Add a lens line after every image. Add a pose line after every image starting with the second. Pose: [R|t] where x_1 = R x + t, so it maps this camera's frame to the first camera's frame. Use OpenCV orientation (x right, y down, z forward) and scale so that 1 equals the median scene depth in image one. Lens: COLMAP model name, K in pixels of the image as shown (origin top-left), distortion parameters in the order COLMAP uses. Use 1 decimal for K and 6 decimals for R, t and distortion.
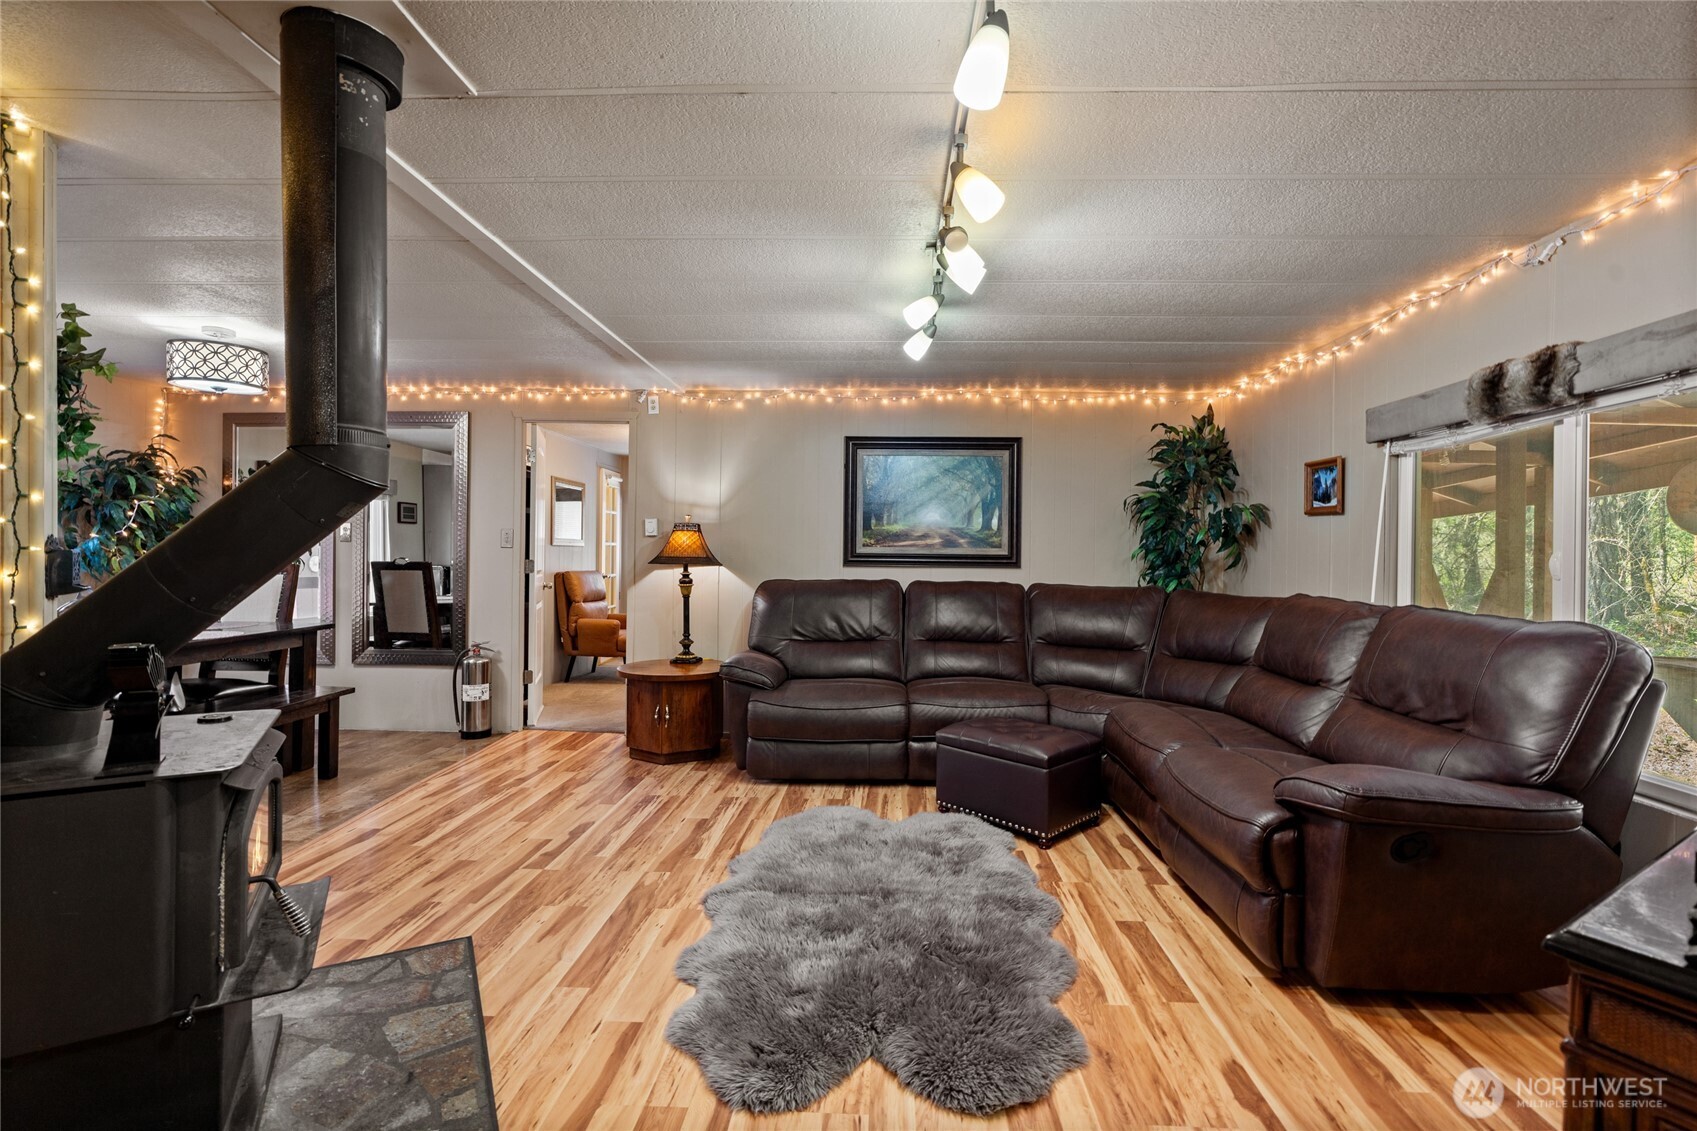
lens RADIAL K [[765.5, 0, 855.1], [0, 765.5, 555.7], [0, 0, 1]] dist [-0.001134, 0.000750]
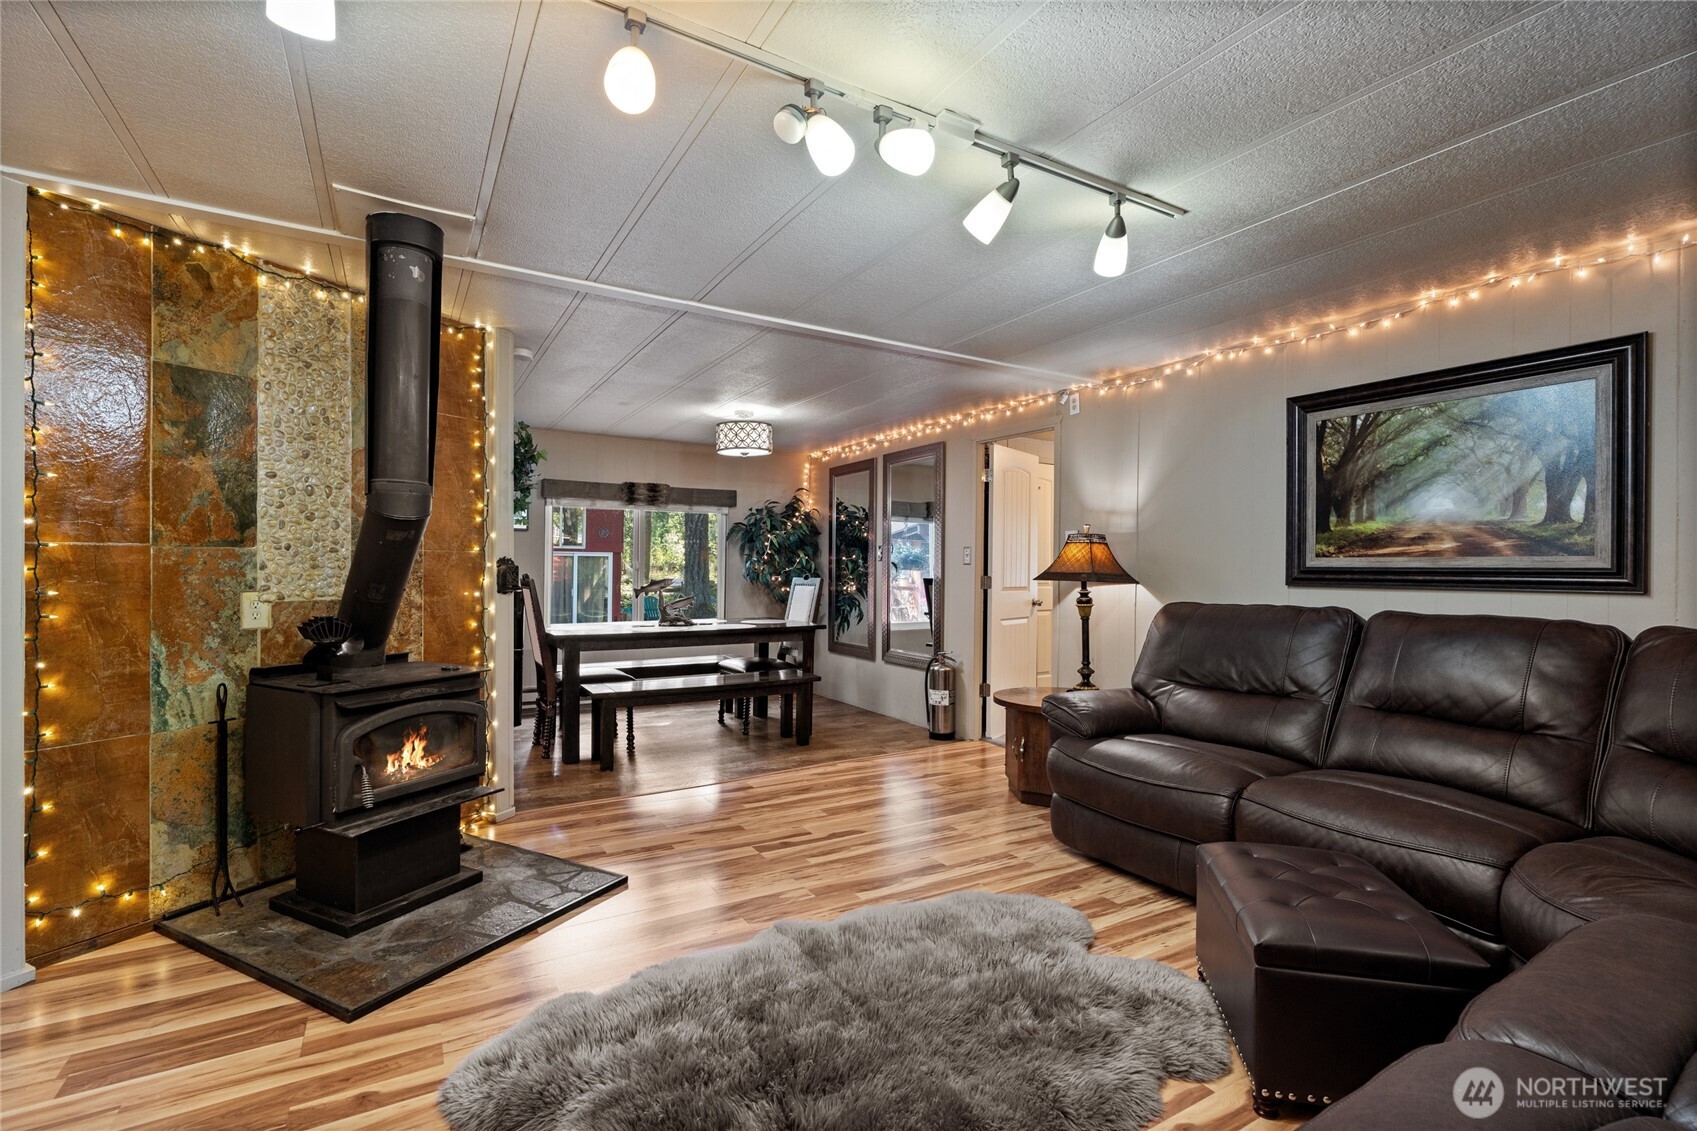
lens RADIAL K [[760.2, 0, 848.5], [0, 760.2, 565.5], [0, 0, 1]] dist [-0.002923, 0.000529]
pose [[0.547447, -0.009000, -0.836792, 0.343180], [-0.002965, 0.999915, -0.012695, 0.004978], [0.836835, 0.009430, 0.547374, 0.296226]]
